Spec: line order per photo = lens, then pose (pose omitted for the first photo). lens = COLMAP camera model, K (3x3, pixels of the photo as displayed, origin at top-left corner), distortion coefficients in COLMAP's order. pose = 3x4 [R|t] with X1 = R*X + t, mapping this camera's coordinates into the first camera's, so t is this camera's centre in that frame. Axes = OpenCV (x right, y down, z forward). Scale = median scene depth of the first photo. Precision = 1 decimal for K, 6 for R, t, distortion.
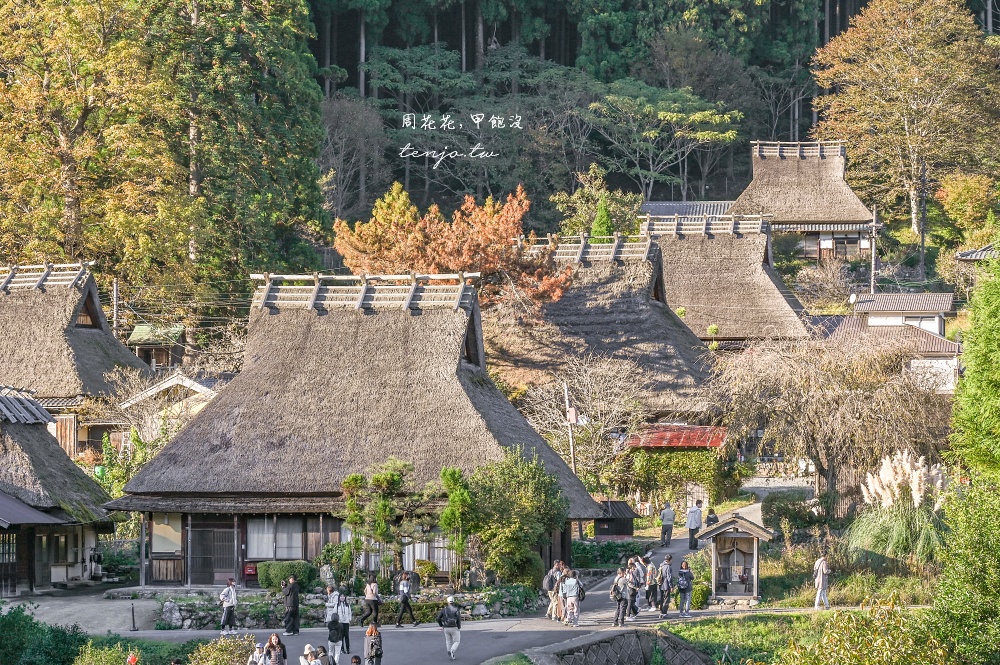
lens RADIAL K [[3518.3, 0, 498.6], [0, 3518.3, 333.0], [0, 0, 1]] dist [-0.050656, 0.000000]
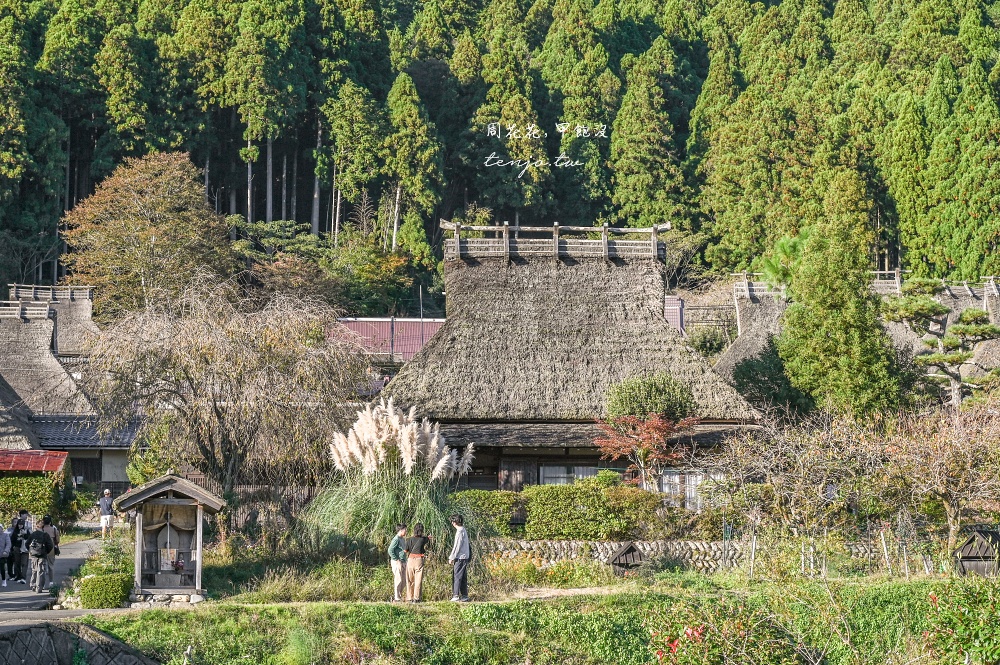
lens RADIAL K [[2609.4, 0, 502.3], [0, 2609.4, 328.5], [0, 0, 1]] dist [-0.017151, 0.000000]
pose [[0.961112, 0.031812, 0.274319, -0.009116], [-0.011282, 0.997037, -0.076096, 0.044482], [-0.275927, 0.070042, 0.958623, 0.347549]]
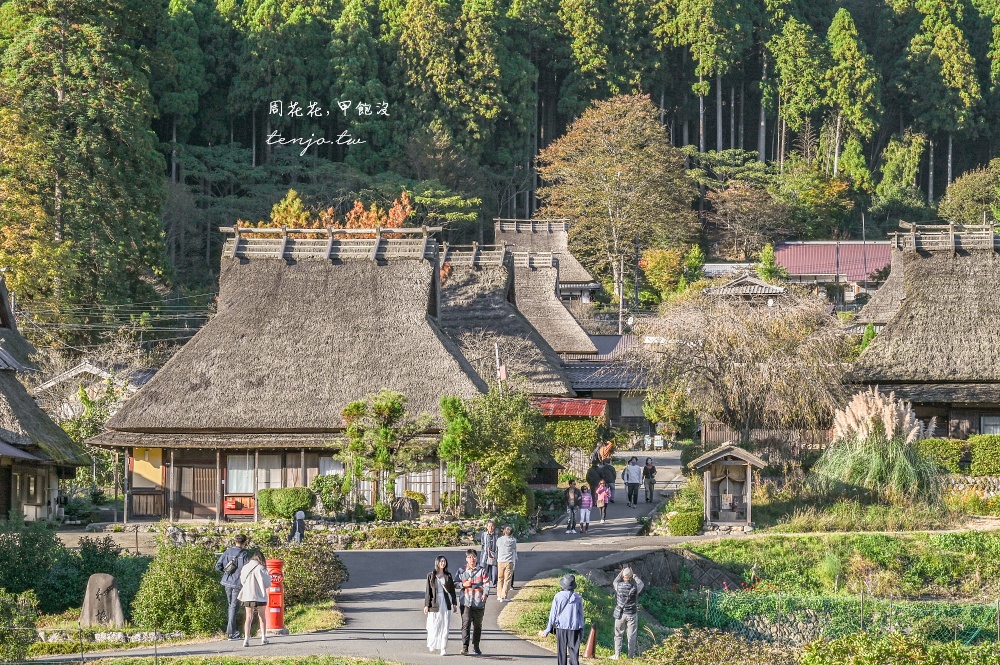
lens RADIAL K [[2570.9, 0, 518.4], [0, 2570.9, 339.2], [0, 0, 1]] dist [-0.035811, 0.000000]
pose [[0.992851, 0.010815, 0.118871, -0.059945], [-0.007488, 0.999569, -0.028398, 0.031043], [-0.119127, 0.027305, 0.992503, 0.189184]]
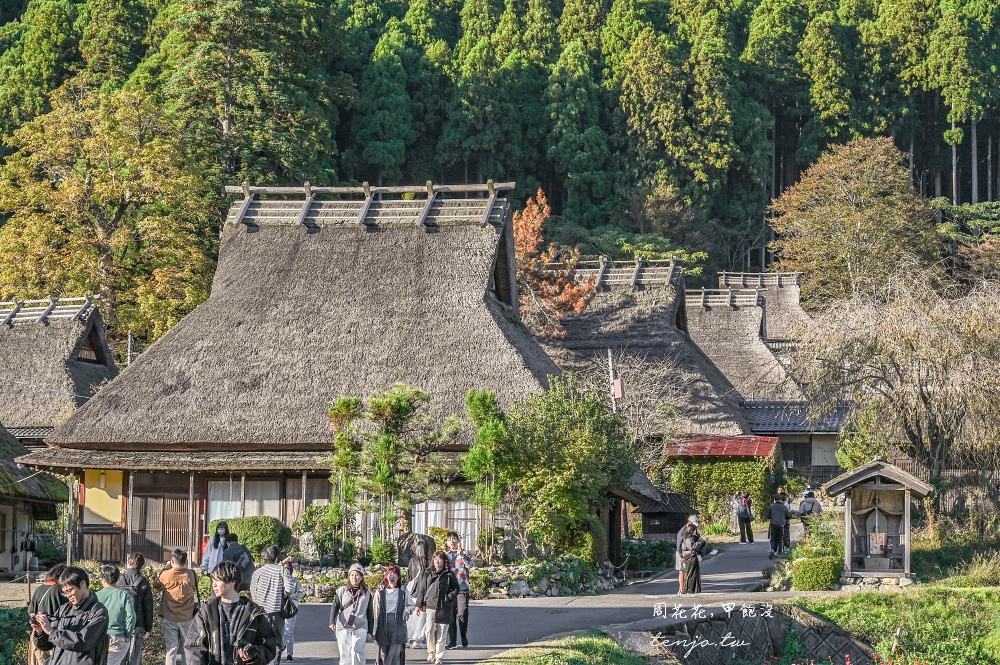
lens RADIAL K [[2596.9, 0, 507.0], [0, 2596.9, 328.2], [0, 0, 1]] dist [-0.025355, 0.000000]
pose [[0.999856, 0.014018, 0.009573, -0.009807], [-0.013352, 0.997702, -0.066420, 0.044112], [-0.010482, 0.066283, 0.997746, 0.340666]]
